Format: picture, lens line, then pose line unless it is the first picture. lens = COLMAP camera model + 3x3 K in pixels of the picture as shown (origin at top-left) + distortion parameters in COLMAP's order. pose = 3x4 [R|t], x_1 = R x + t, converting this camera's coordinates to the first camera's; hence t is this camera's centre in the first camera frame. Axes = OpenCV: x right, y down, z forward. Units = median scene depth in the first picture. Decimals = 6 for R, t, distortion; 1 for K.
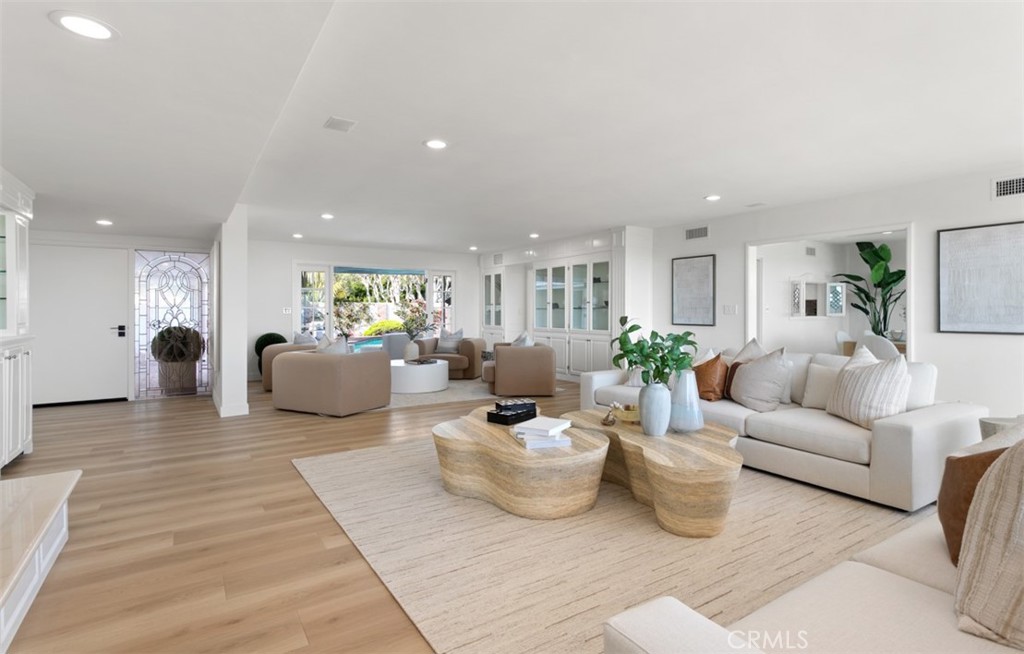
lens RADIAL K [[512.1, 0, 518.0], [0, 512.1, 319.8], [0, 0, 1]] dist [0.002432, -0.000653]
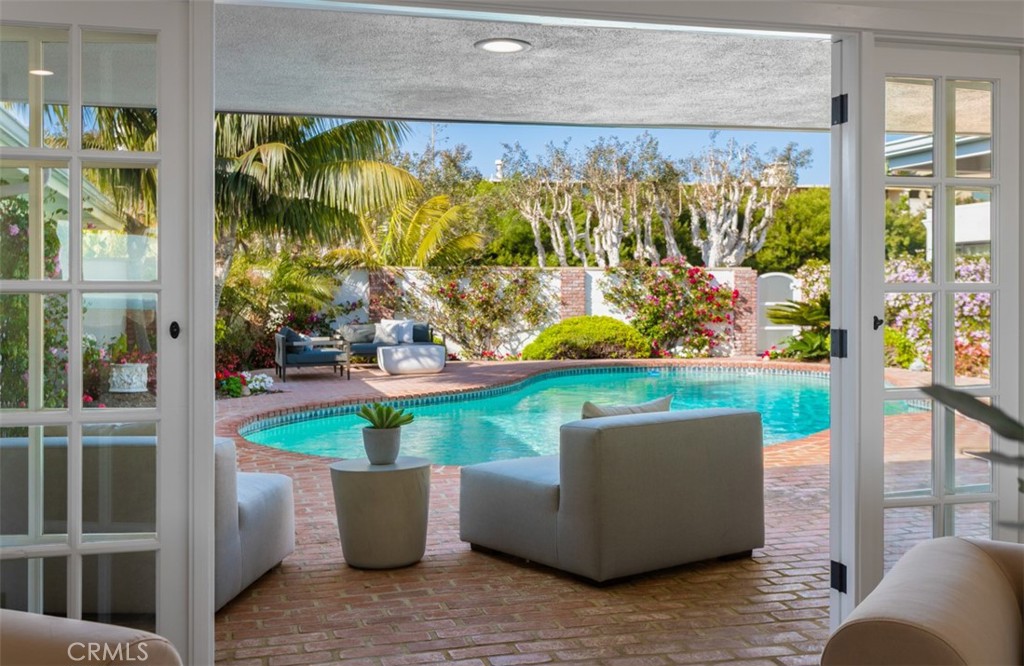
lens RADIAL K [[1089.2, 0, 431.1], [0, 1089.2, 291.8], [0, 0, 1]] dist [0.010755, 0.000000]
pose [[0.923691, 0.005937, -0.383093, -0.062022], [-0.011148, 0.999873, -0.011384, -0.006282], [0.382977, 0.014786, 0.923639, 0.249305]]
